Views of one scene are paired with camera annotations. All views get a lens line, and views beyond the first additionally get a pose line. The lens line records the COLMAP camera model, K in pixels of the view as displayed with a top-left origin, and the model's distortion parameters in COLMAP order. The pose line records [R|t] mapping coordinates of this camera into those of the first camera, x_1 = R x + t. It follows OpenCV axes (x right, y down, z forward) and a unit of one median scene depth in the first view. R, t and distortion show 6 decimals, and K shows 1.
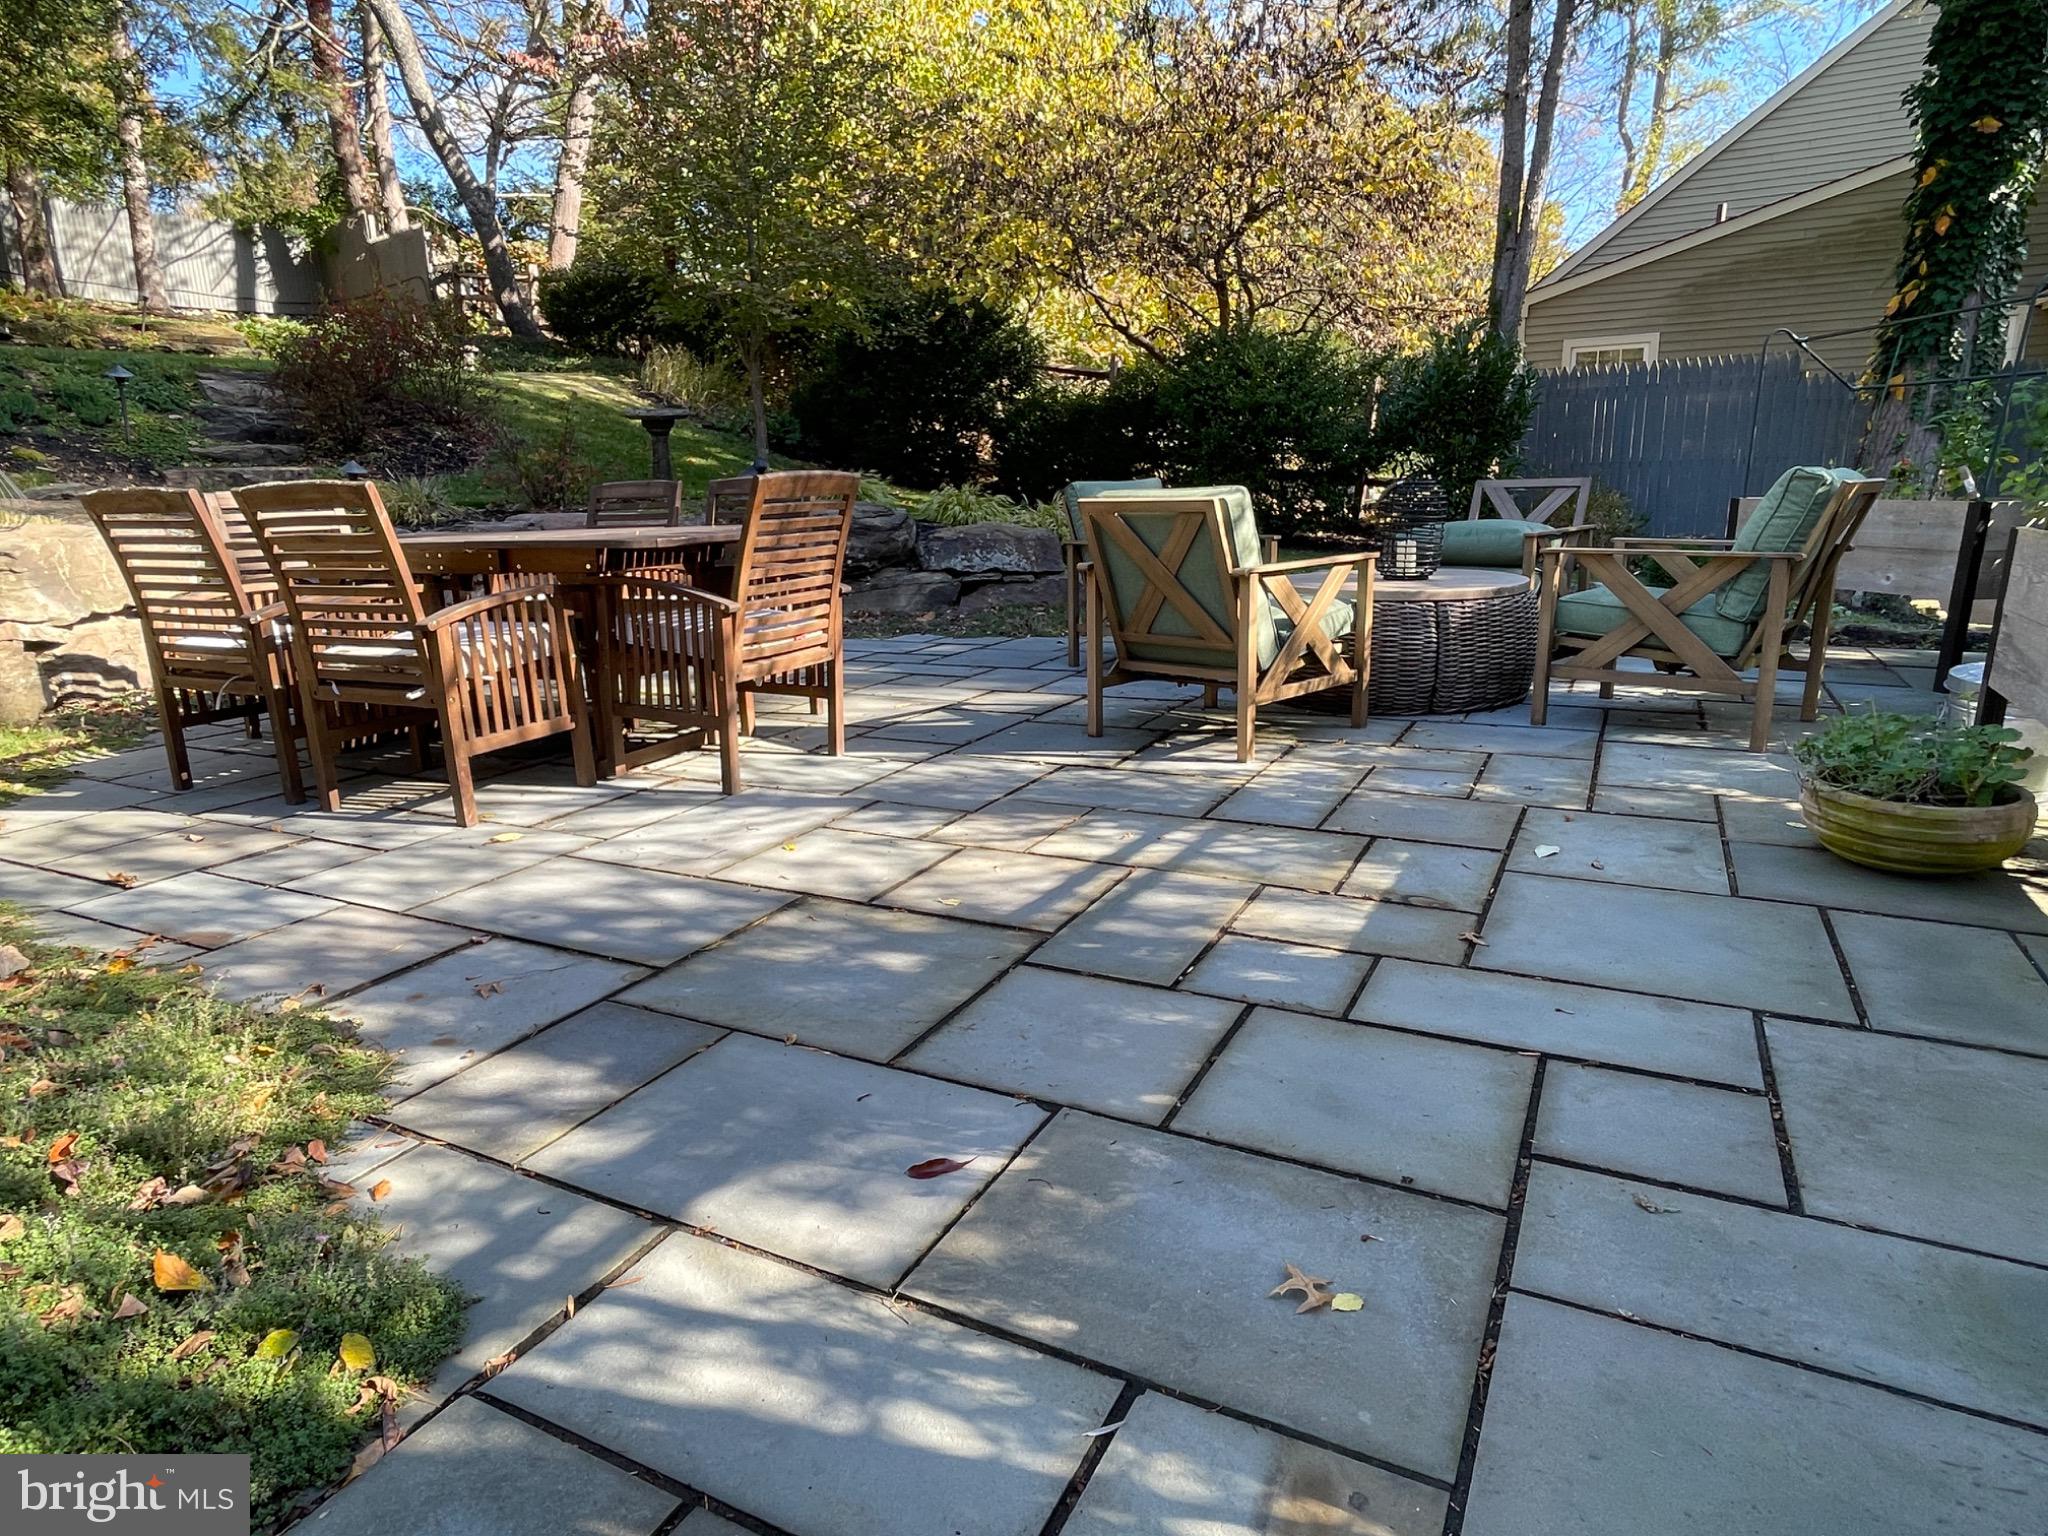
lens RADIAL K [[1185.9, 0, 1024.0], [0, 1185.9, 768.0], [0, 0, 1]] dist [-0.000049, -0.004161]
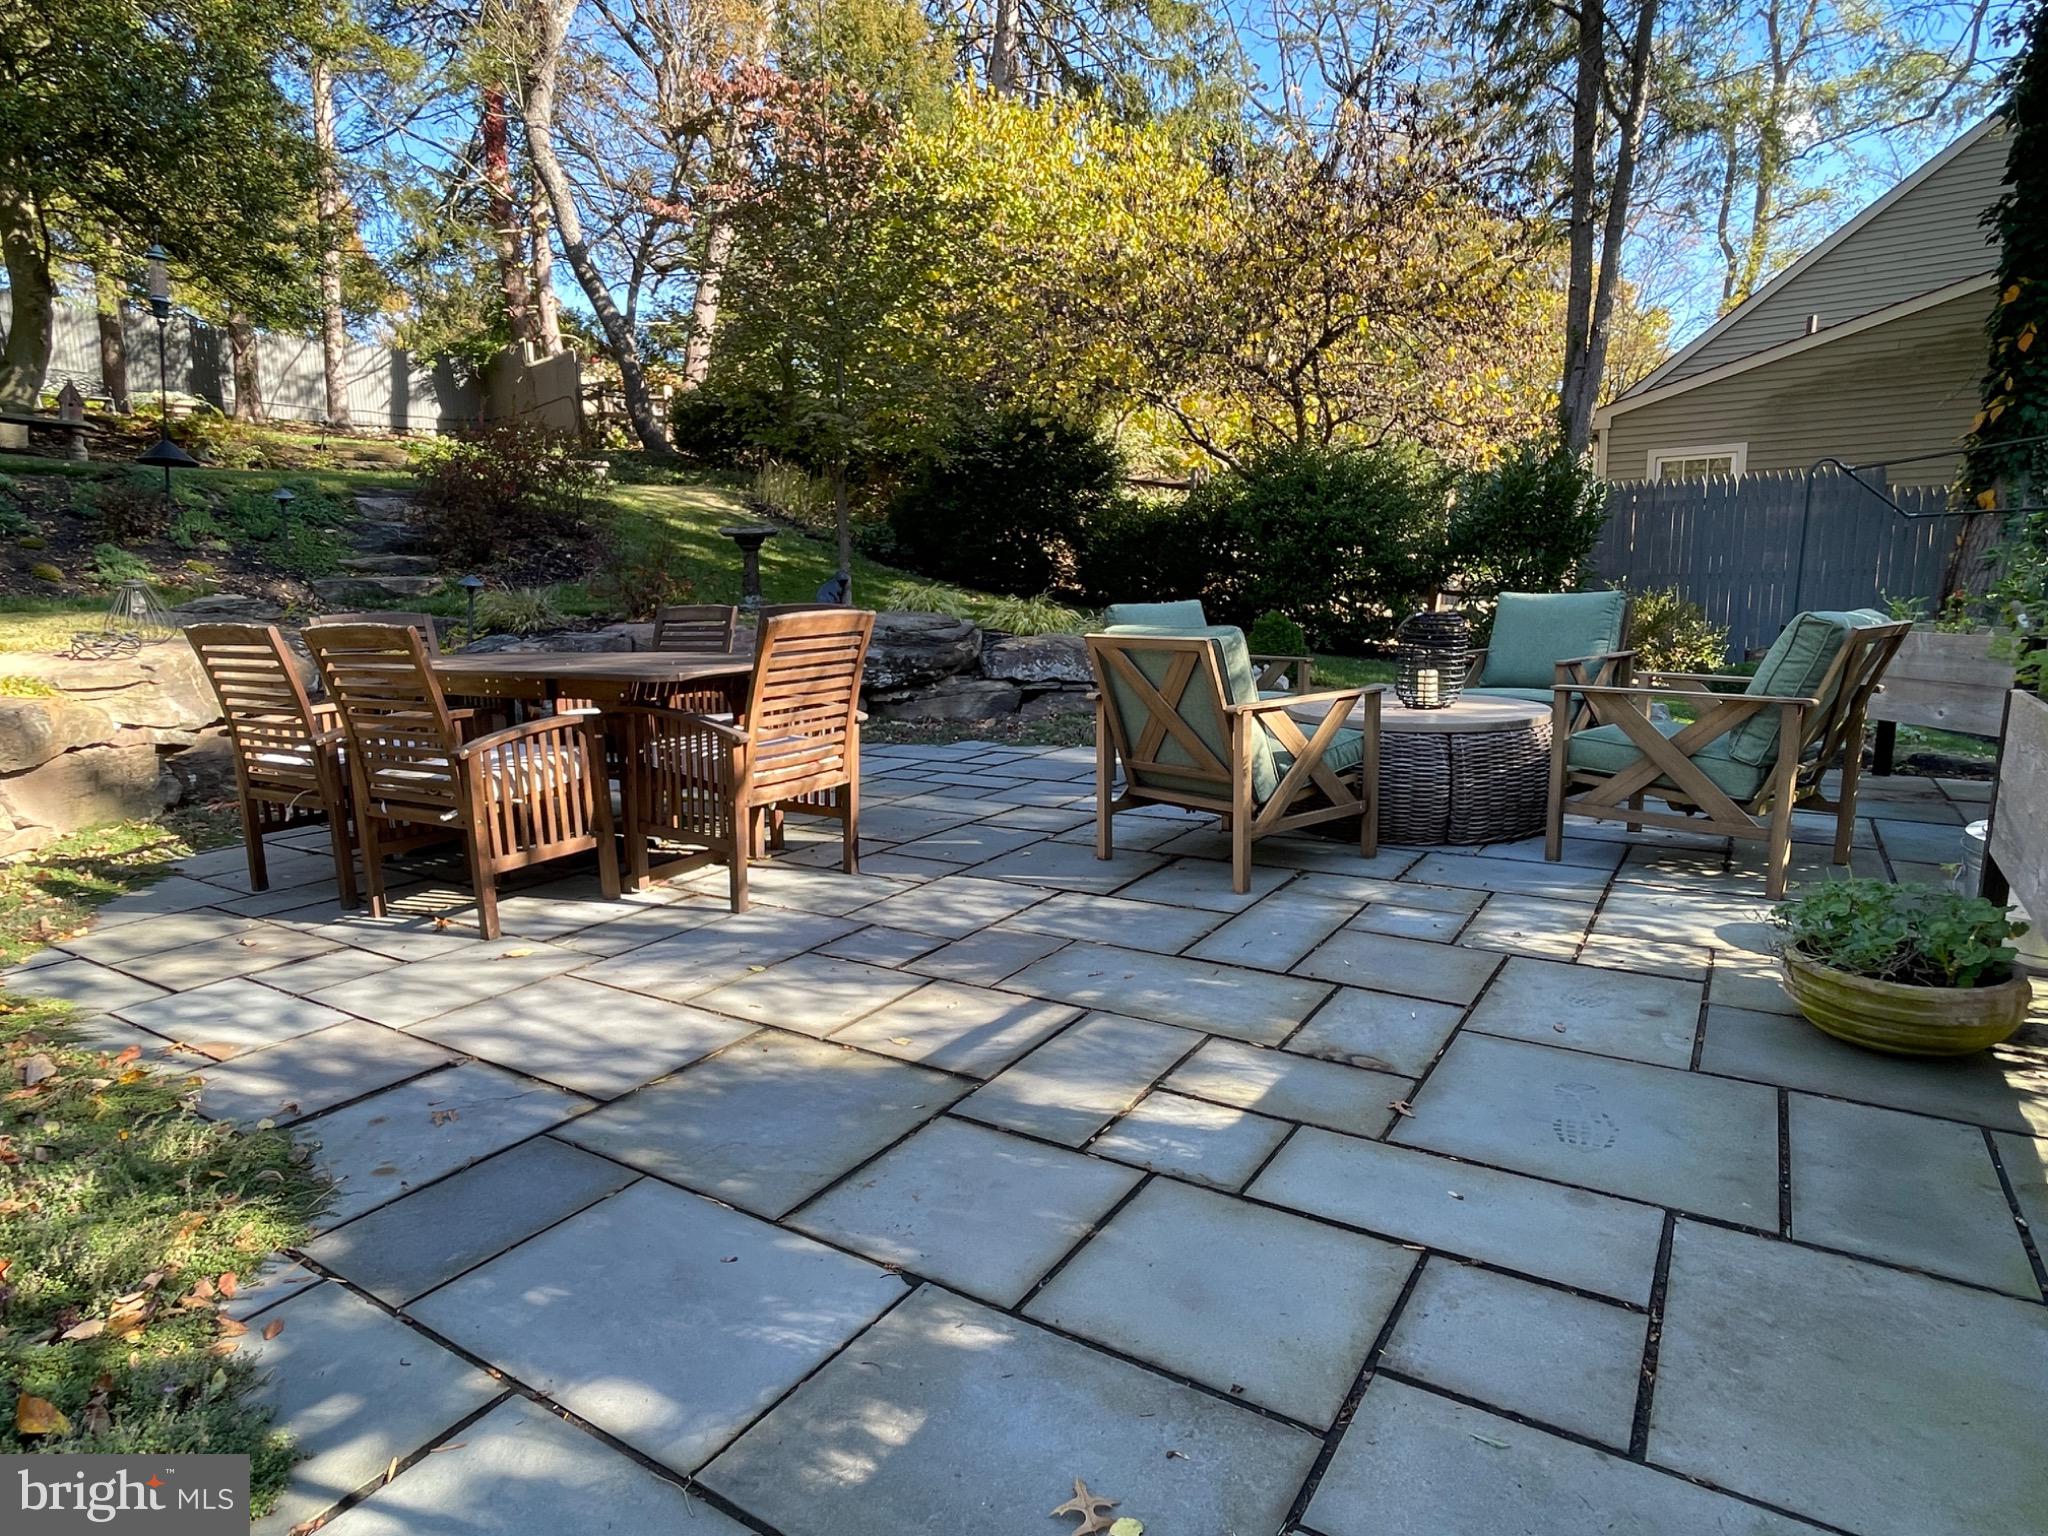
lens RADIAL K [[1154.1, 0, 1024.0], [0, 1154.1, 768.0], [0, 0, 1]] dist [-0.005699, 0.002808]
pose [[0.995349, 0.019791, -0.094278, 0.095194], [-0.026297, 0.997320, -0.068276, -0.041171], [0.092674, 0.070438, 0.993202, -0.002464]]
